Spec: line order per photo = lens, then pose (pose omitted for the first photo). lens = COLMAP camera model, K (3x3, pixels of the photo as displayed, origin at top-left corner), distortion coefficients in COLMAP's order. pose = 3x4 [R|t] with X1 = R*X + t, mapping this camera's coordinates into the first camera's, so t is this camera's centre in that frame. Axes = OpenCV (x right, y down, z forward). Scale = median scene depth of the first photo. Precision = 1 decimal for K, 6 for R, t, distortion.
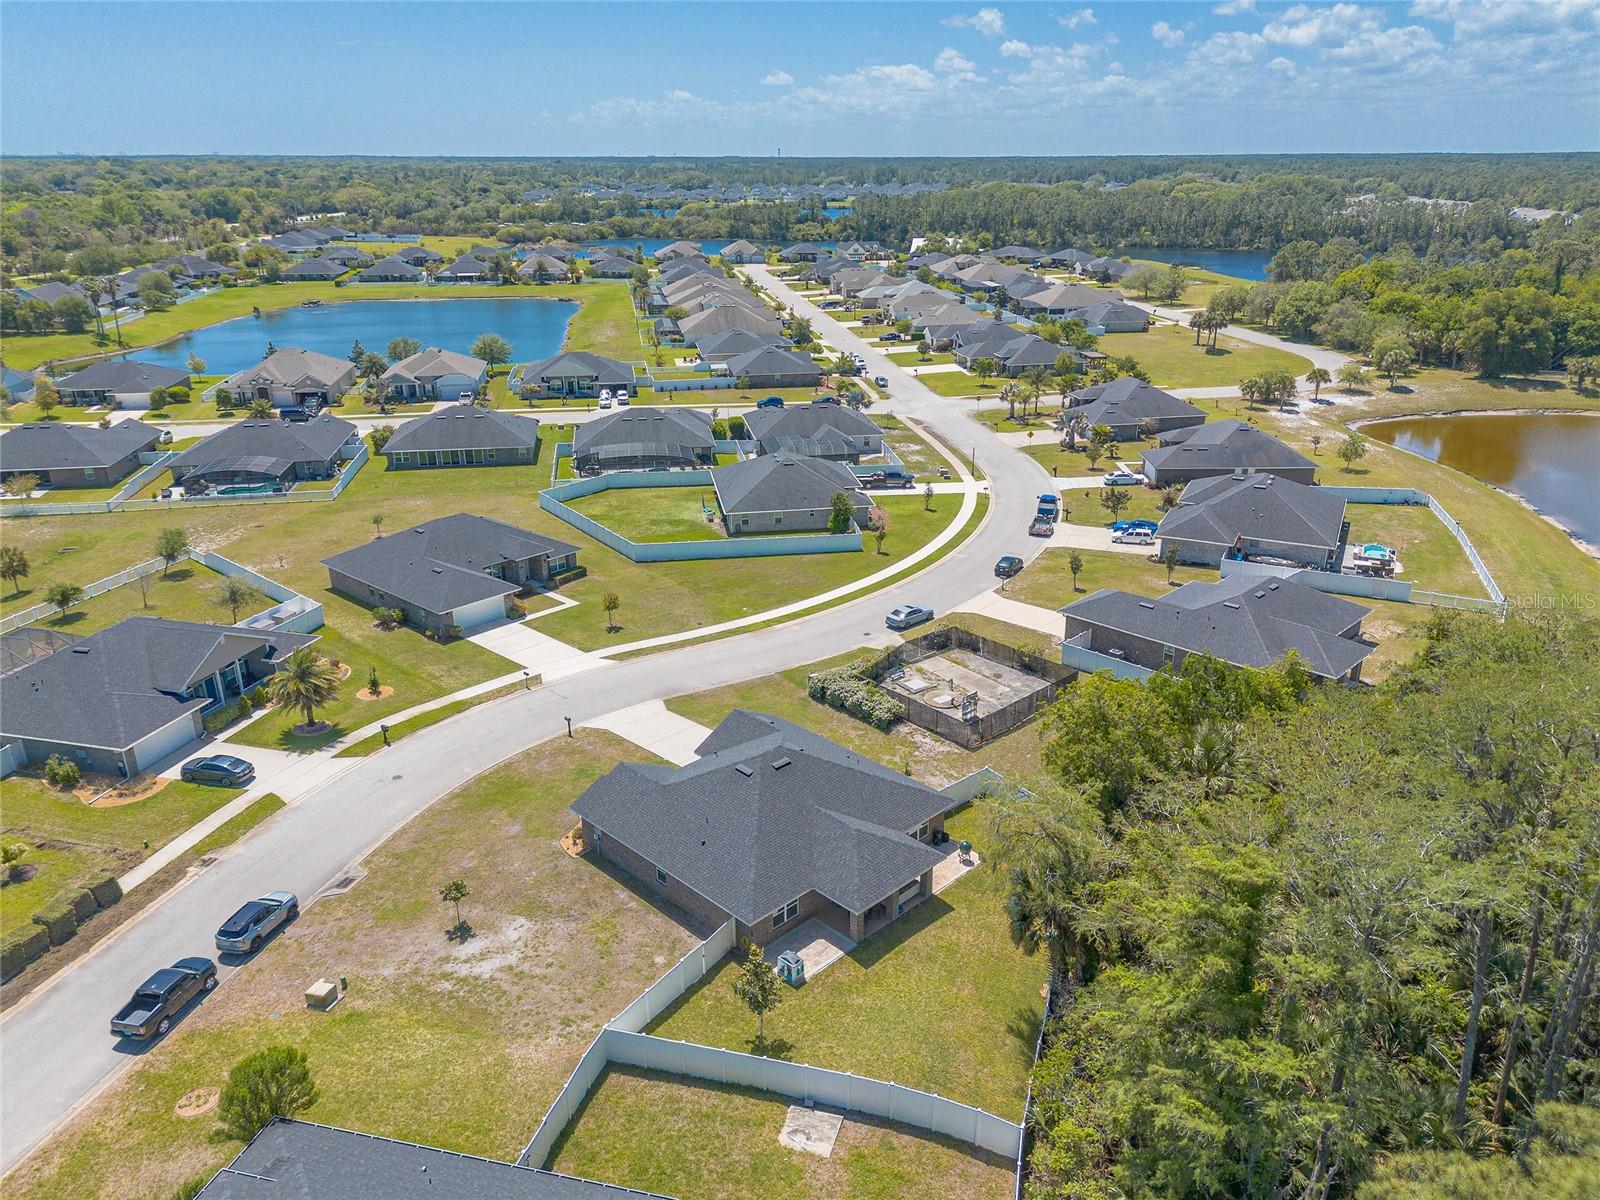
lens RADIAL K [[1145.0, 0, 807.2], [0, 1145.0, 603.0], [0, 0, 1]] dist [0.082387, -0.087738]
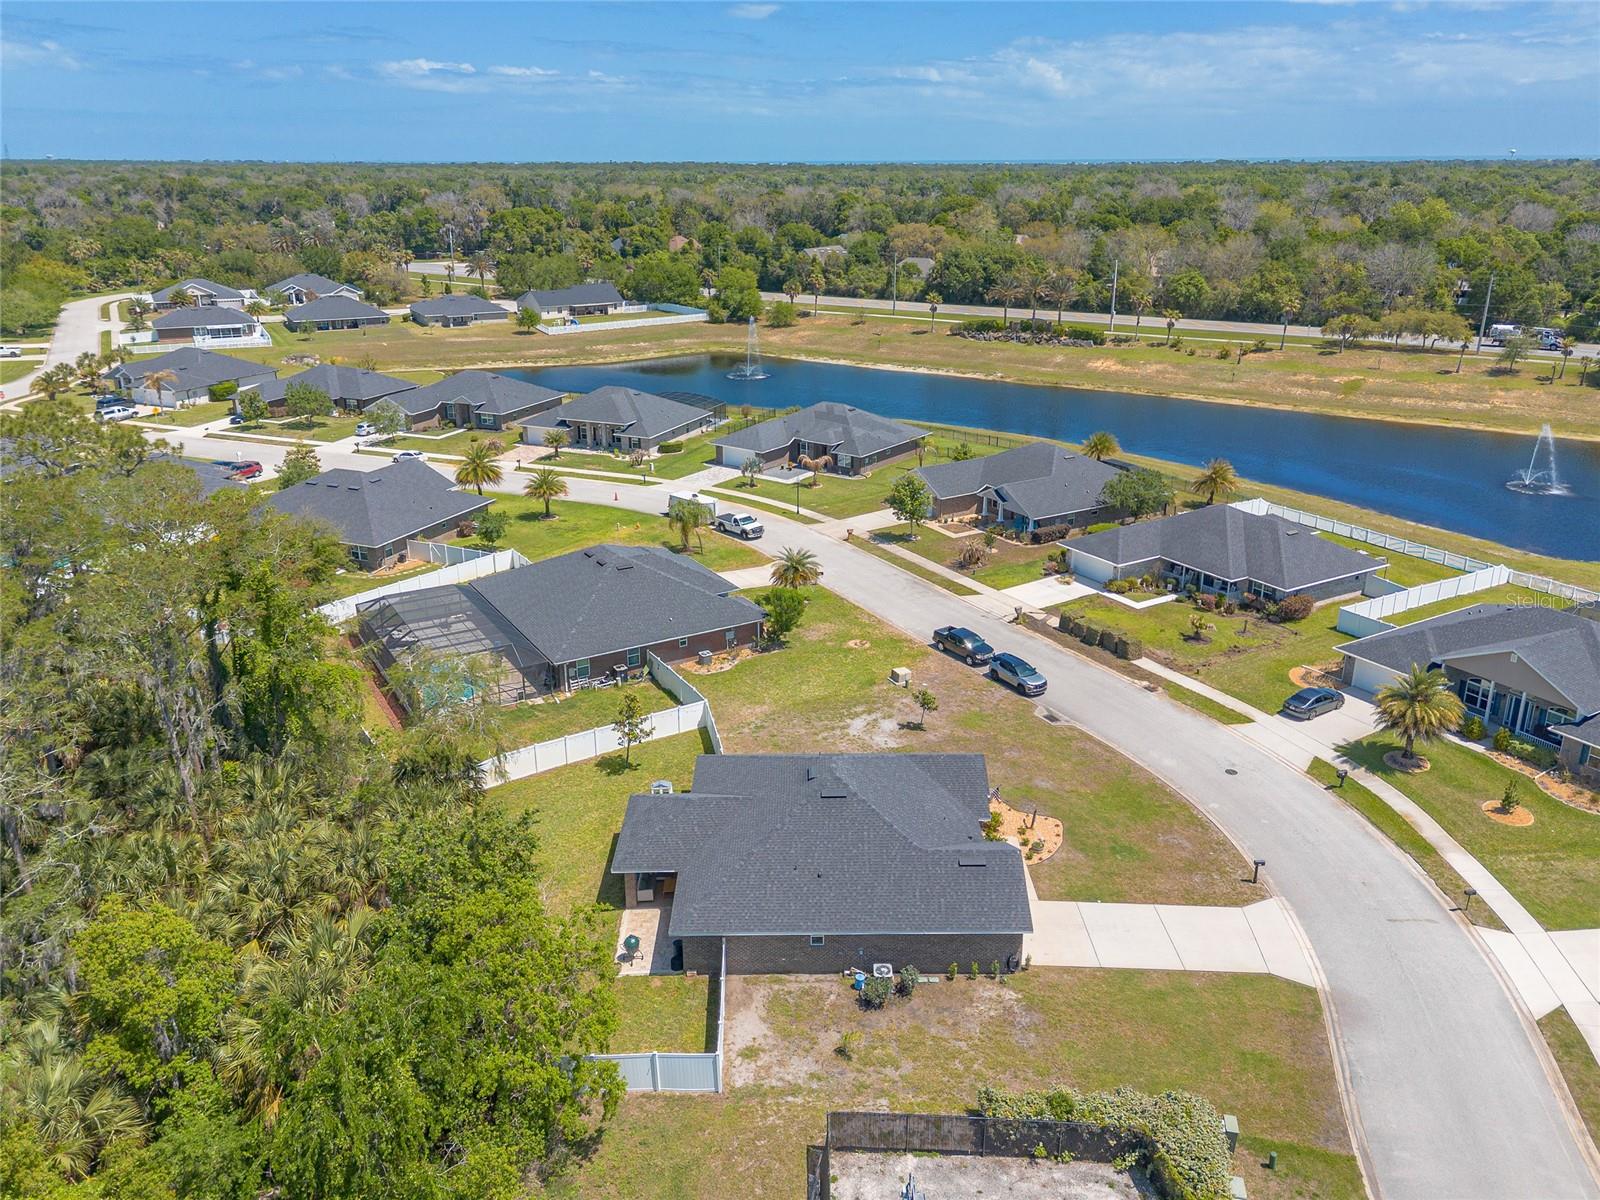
lens RADIAL K [[1184.4, 0, 817.3], [0, 1184.4, 572.1], [0, 0, 1]] dist [0.086483, -0.111988]
pose [[-0.681768, 0.244698, -0.689431, 0.322643], [-0.259366, 0.800338, 0.540545, -0.270640], [0.684048, 0.547341, -0.482178, 0.786827]]
